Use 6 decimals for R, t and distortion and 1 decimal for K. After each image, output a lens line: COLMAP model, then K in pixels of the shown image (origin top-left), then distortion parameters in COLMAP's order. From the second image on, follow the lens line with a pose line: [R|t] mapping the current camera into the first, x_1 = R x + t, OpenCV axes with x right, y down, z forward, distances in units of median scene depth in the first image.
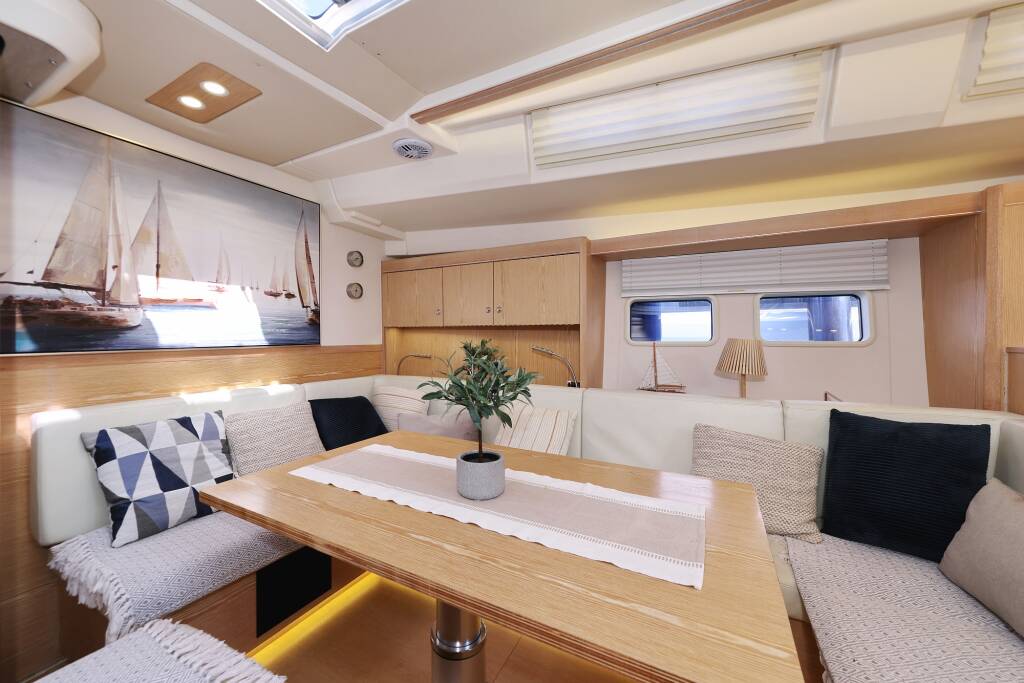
lens RADIAL K [[390.7, 0, 498.7], [0, 390.7, 330.5], [0, 0, 1]] dist [-0.000696, -0.000063]
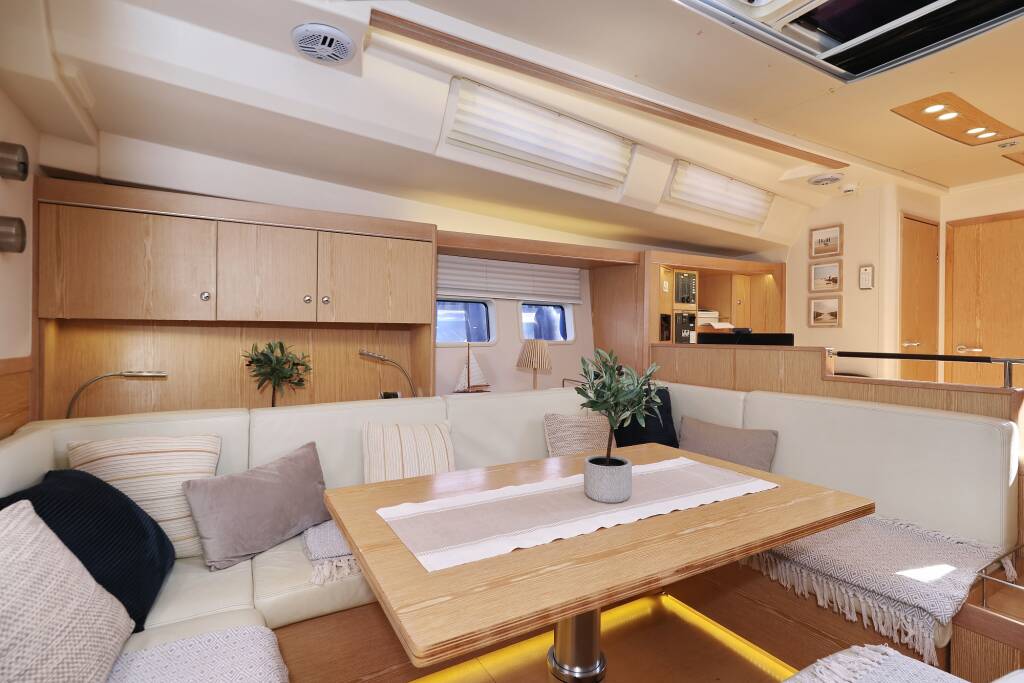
lens RADIAL K [[484.5, 0, 504.2], [0, 484.5, 328.6], [0, 0, 1]] dist [0.003372, -0.000346]
pose [[0.527774, 0.010268, 0.849323, -0.756847], [-0.016357, 0.999864, -0.001924, -0.007903], [-0.849227, -0.012877, 0.527870, 0.345057]]
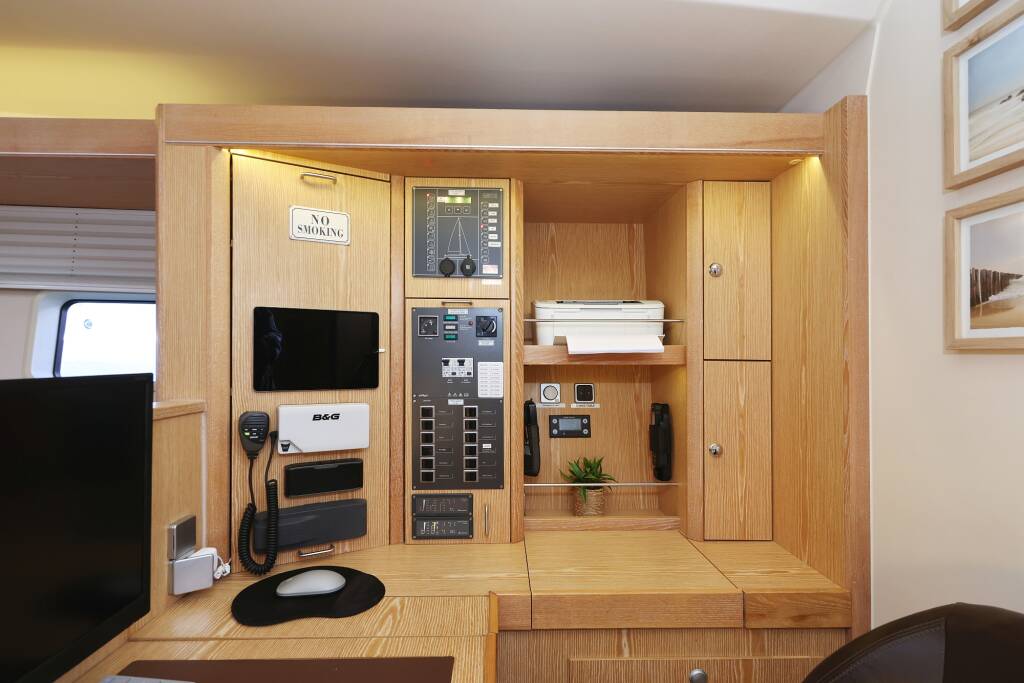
lens RADIAL K [[484.5, 0, 518.7], [0, 484.5, 350.2], [0, 0, 1]] dist [0.003372, -0.000346]
pose [[0.859830, 0.012841, 0.510419, 1.087710], [-0.013362, 0.999907, -0.002646, -0.028531], [-0.510406, -0.004545, 0.859922, 0.150622]]
